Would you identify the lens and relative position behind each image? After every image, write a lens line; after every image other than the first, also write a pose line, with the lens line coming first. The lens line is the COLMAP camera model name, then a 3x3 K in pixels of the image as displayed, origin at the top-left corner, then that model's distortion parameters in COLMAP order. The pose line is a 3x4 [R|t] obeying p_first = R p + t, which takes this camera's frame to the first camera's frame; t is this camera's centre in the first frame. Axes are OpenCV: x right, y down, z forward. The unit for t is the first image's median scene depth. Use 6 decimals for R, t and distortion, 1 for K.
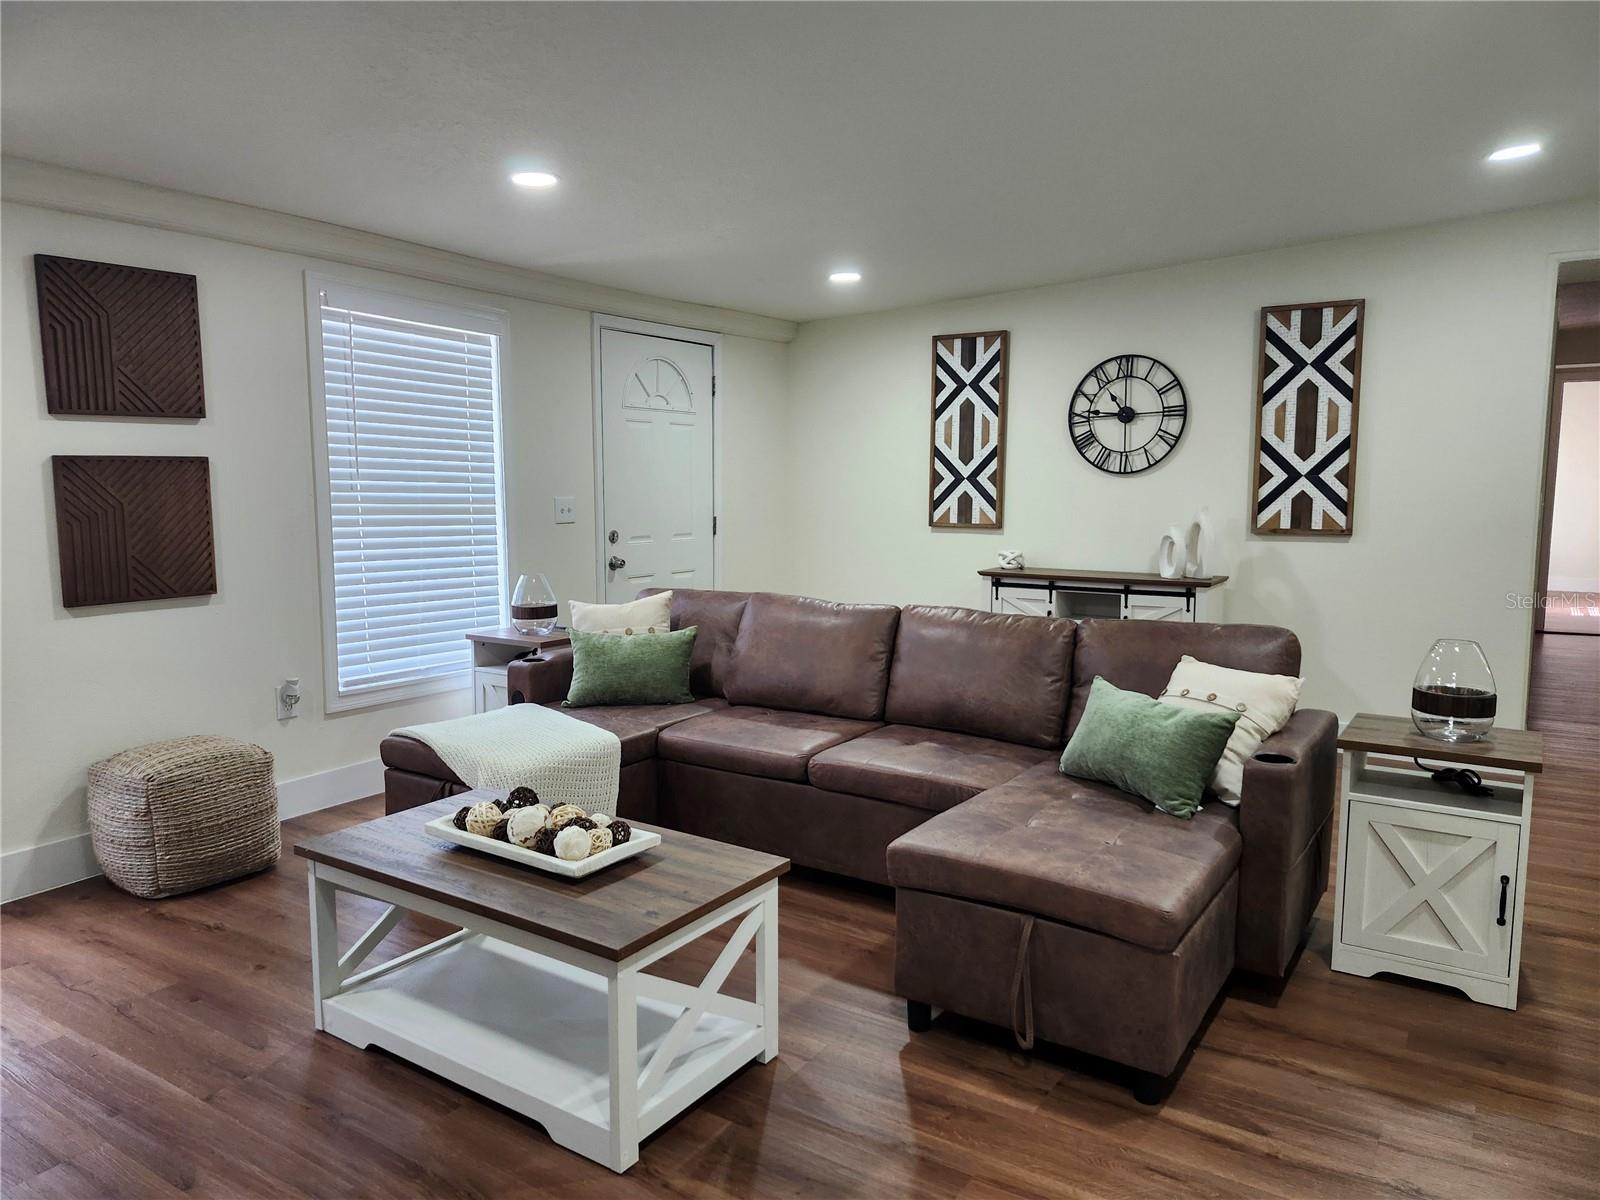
lens RADIAL K [[1082.5, 0, 800.0], [0, 1082.5, 600.0], [0, 0, 1]] dist [0.085714, -0.100229]
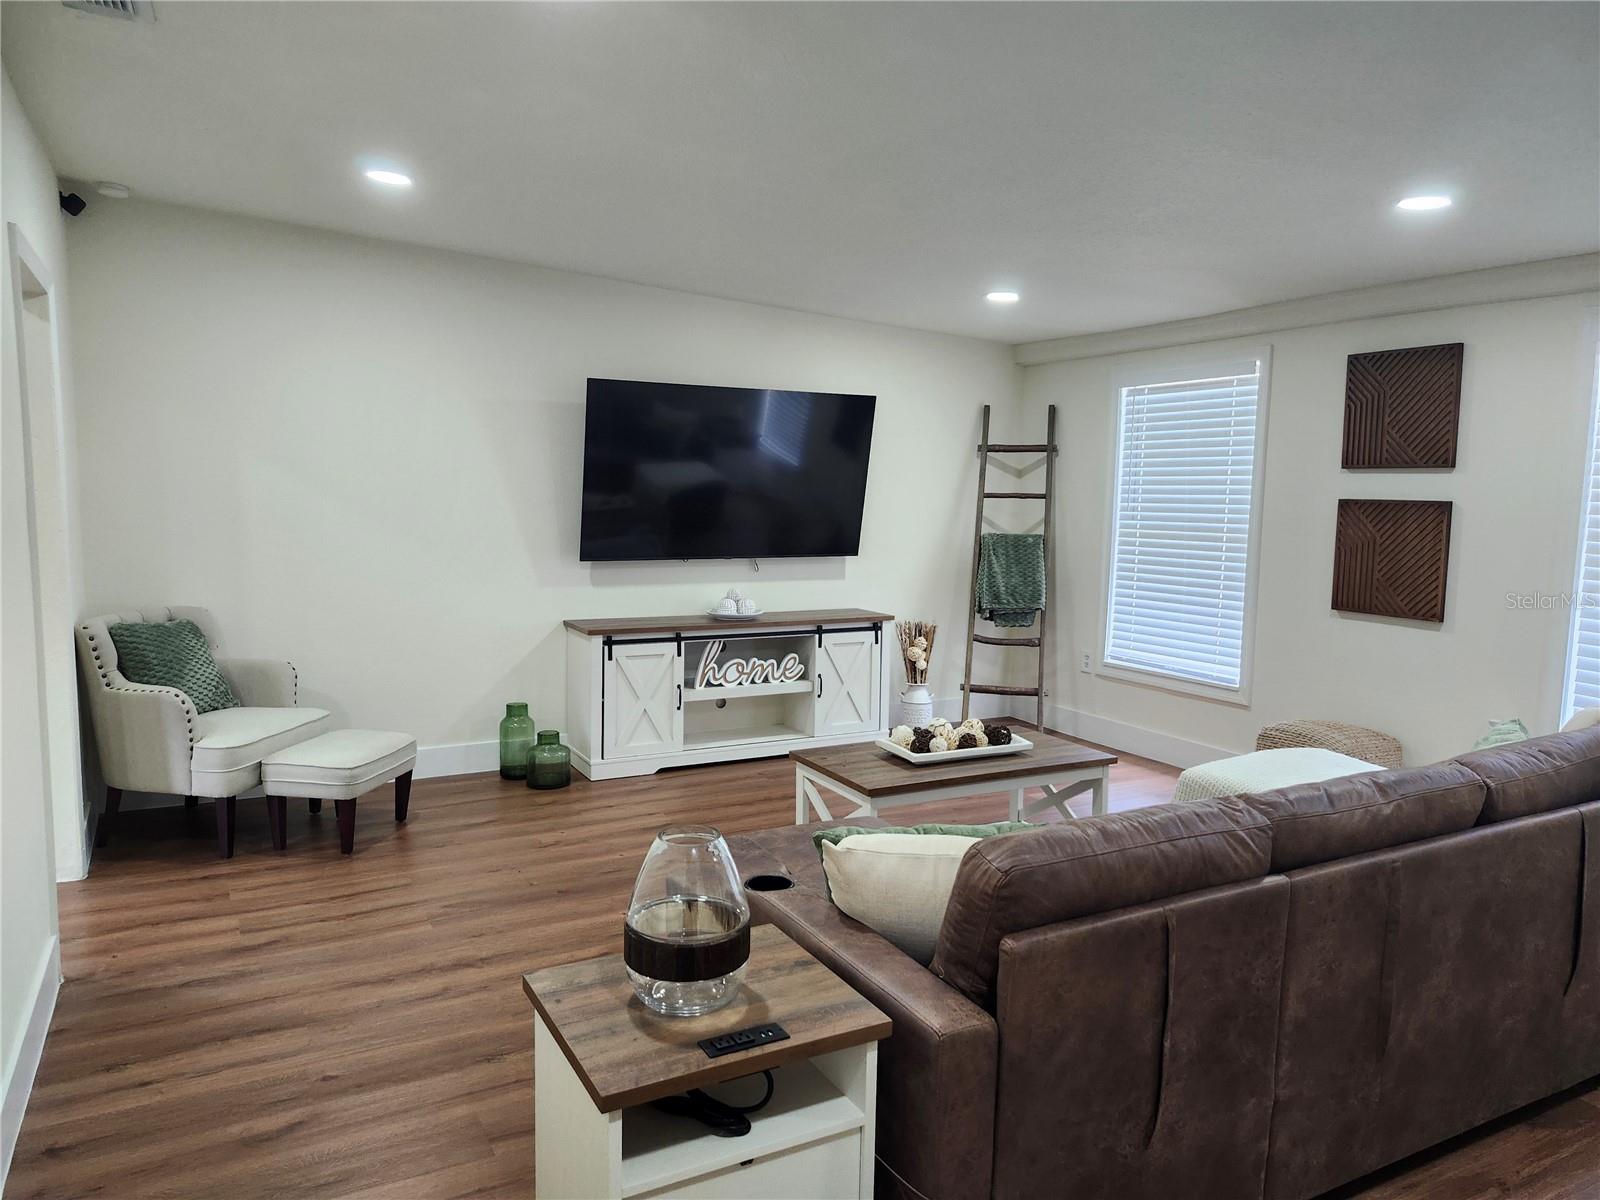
lens RADIAL K [[1093.0, 0, 794.0], [0, 1093.0, 591.4], [0, 0, 1]] dist [0.086904, -0.115015]
pose [[-0.464057, 0.084317, -0.881783, 0.593151], [-0.116962, 0.980911, 0.155350, -0.103755], [0.878050, 0.175226, -0.445336, 0.704275]]
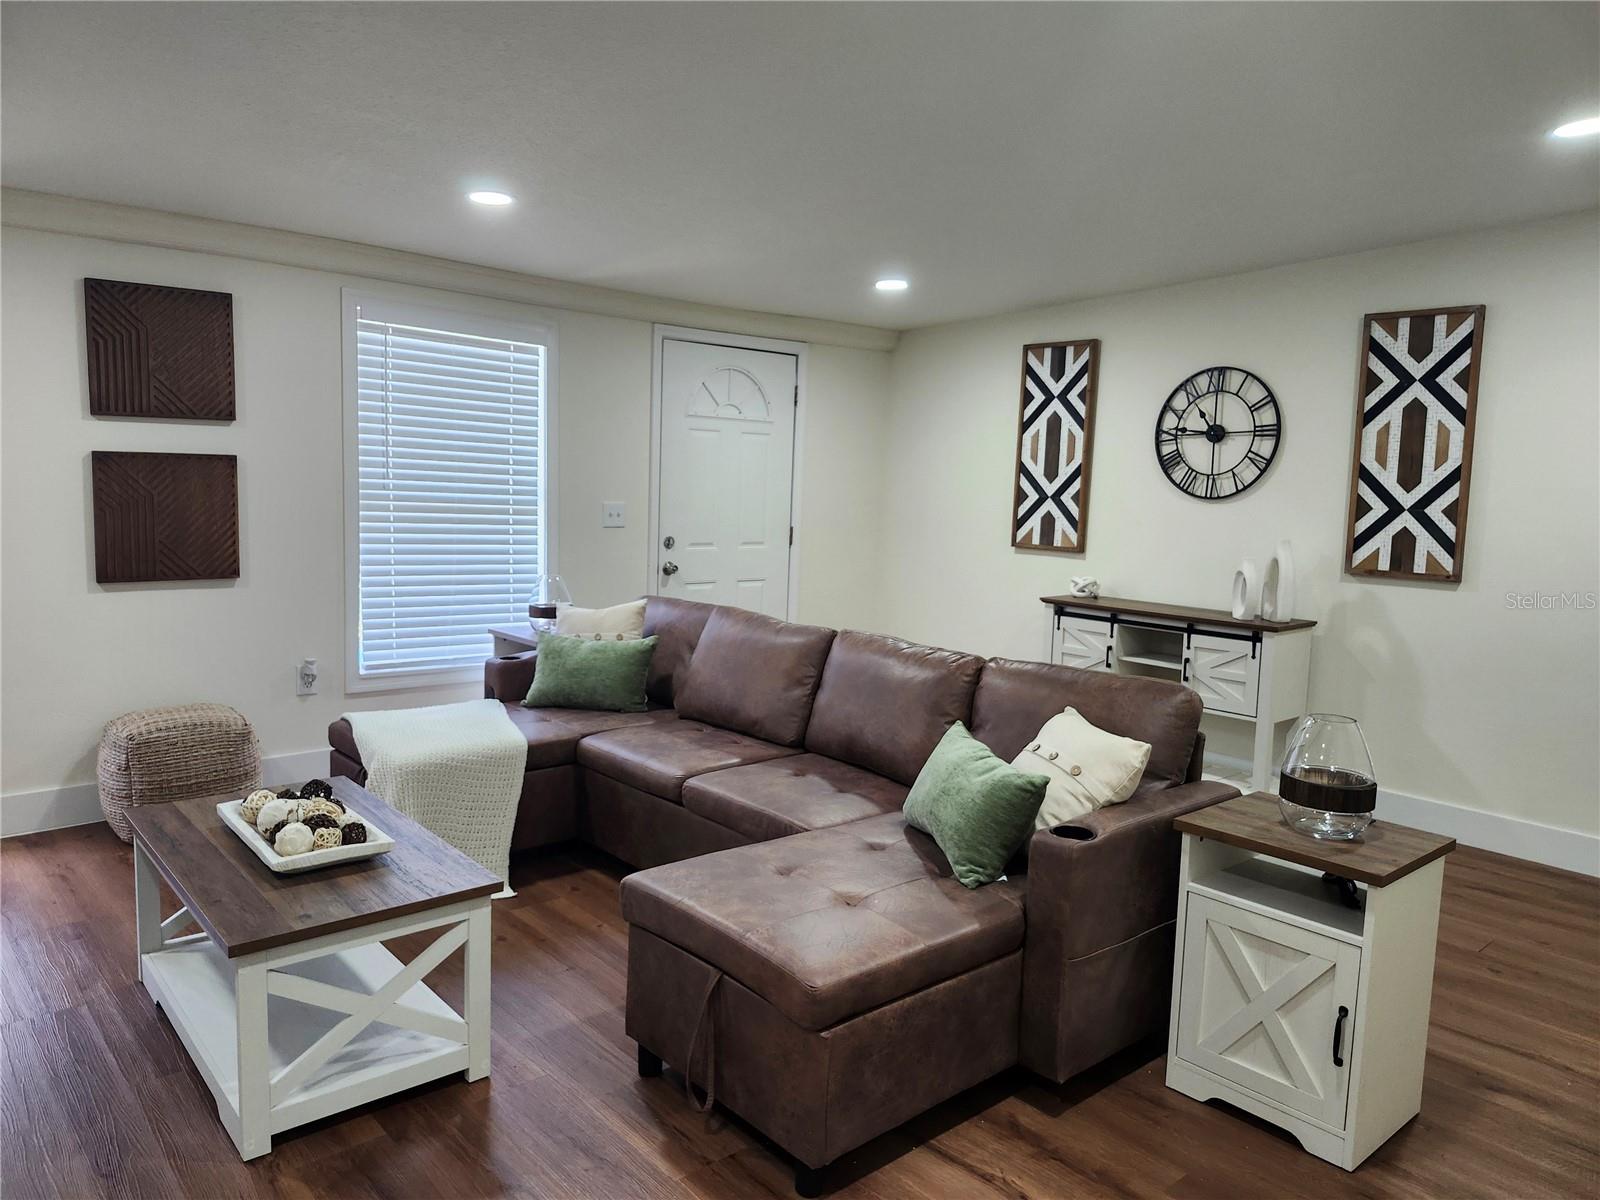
lens RADIAL K [[1093.0, 0, 794.0], [0, 1093.0, 591.4], [0, 0, 1]] dist [0.086904, -0.115015]
pose [[0.965450, 0.058616, -0.253912, 0.227799], [-0.061935, 0.998067, -0.005092, -0.016103], [0.253123, 0.020642, 0.967214, 0.043636]]
